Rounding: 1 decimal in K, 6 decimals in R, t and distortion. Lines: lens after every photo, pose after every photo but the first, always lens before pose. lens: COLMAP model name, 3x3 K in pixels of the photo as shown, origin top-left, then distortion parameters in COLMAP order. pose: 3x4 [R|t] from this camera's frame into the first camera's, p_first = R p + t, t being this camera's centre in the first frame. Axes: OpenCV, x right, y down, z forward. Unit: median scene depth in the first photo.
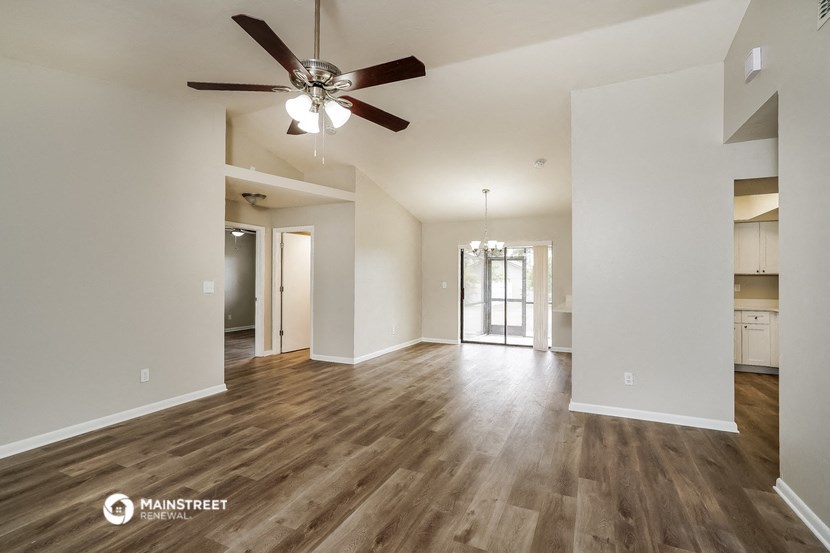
lens RADIAL K [[393.3, 0, 413.8], [0, 393.3, 277.2], [0, 0, 1]] dist [-0.016517, 0.002451]
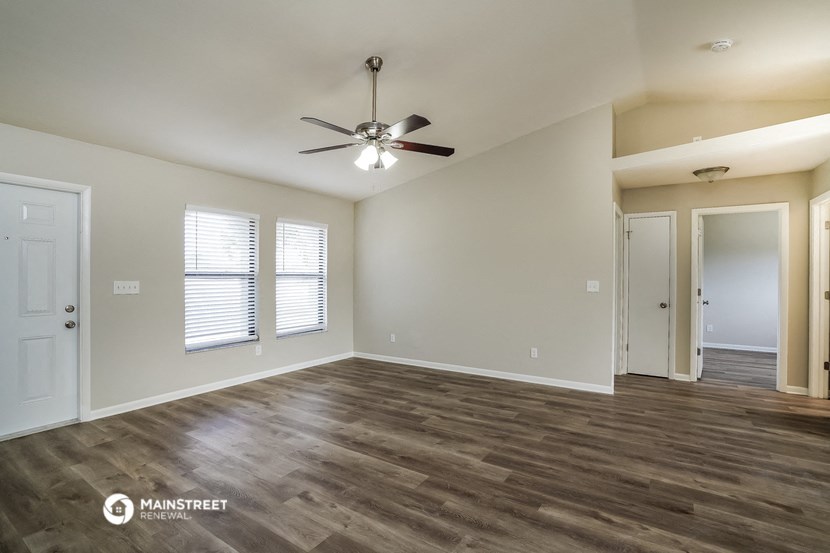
lens RADIAL K [[393.3, 0, 409.8], [0, 393.3, 279.7], [0, 0, 1]] dist [-0.016517, 0.002451]
pose [[-0.158252, 0.004171, -0.987390, 0.791387], [0.006903, 0.999971, 0.003118, 0.001319], [0.987375, -0.006323, -0.158277, 0.952885]]
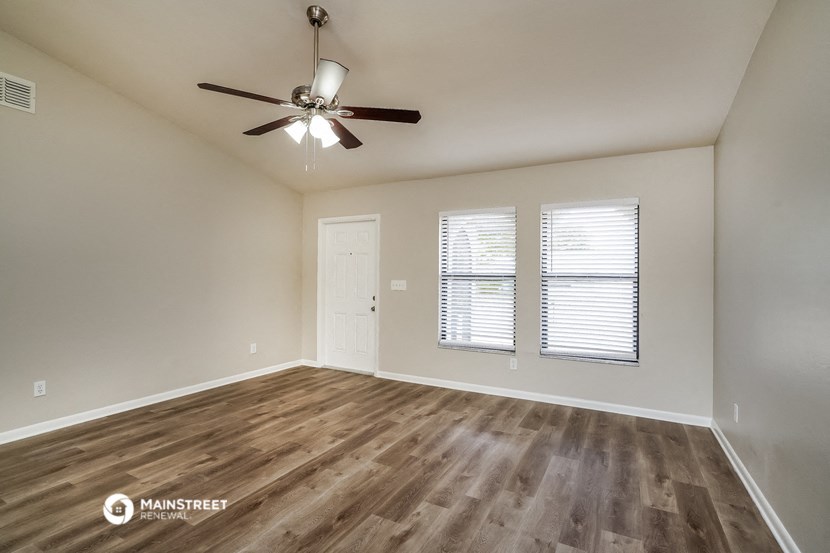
lens RADIAL K [[393.3, 0, 413.6], [0, 393.3, 273.0], [0, 0, 1]] dist [-0.016517, 0.002451]
pose [[-0.997893, -0.014304, 0.063282, -0.432518], [-0.015661, 0.999657, -0.021010, 0.005358], [-0.062960, -0.021957, -0.997774, 1.495674]]
